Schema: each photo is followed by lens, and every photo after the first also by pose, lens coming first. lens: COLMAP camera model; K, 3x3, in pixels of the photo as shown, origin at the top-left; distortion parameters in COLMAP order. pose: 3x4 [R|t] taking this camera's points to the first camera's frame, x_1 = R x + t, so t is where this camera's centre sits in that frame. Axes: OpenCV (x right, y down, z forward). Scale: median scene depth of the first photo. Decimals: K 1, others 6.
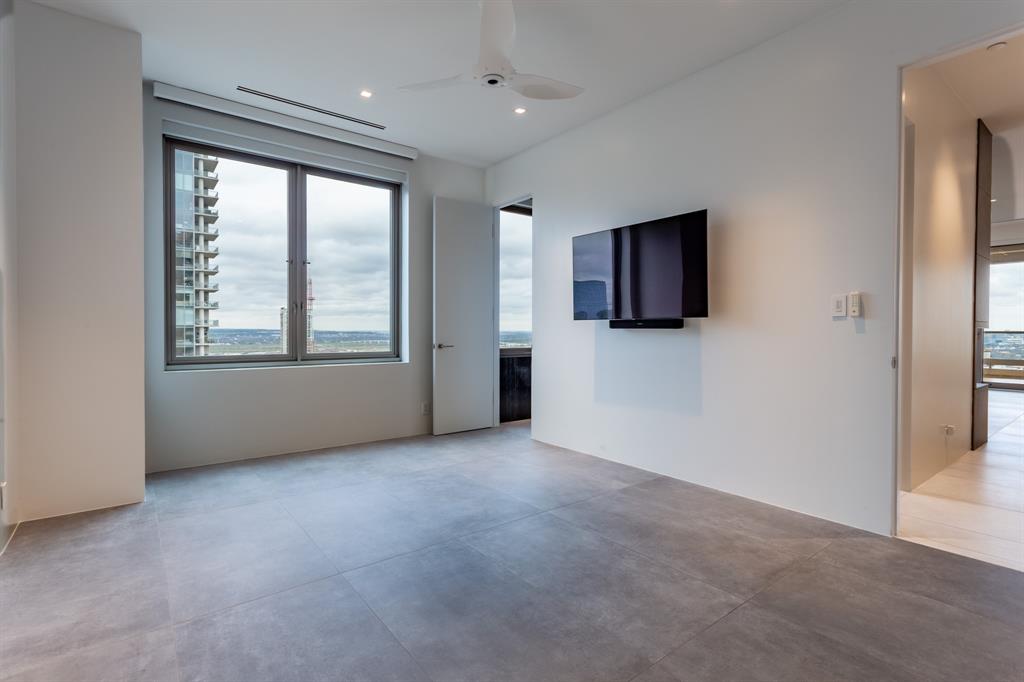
lens RADIAL K [[490.2, 0, 513.5], [0, 490.2, 339.6], [0, 0, 1]] dist [0.001781, 0.002499]
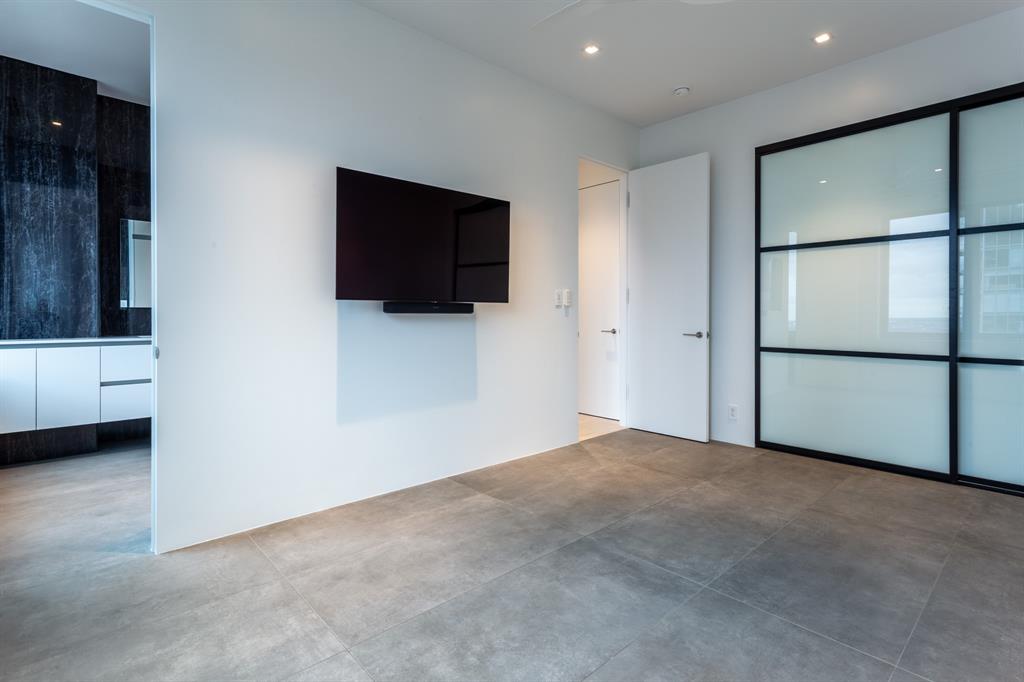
lens RADIAL K [[490.2, 0, 521.1], [0, 490.2, 322.7], [0, 0, 1]] dist [0.001781, 0.002499]
pose [[-0.075340, -0.018427, 0.996988, -0.801500], [0.019314, 0.999615, 0.019935, -0.028361], [-0.996971, 0.020758, -0.074955, 1.259052]]
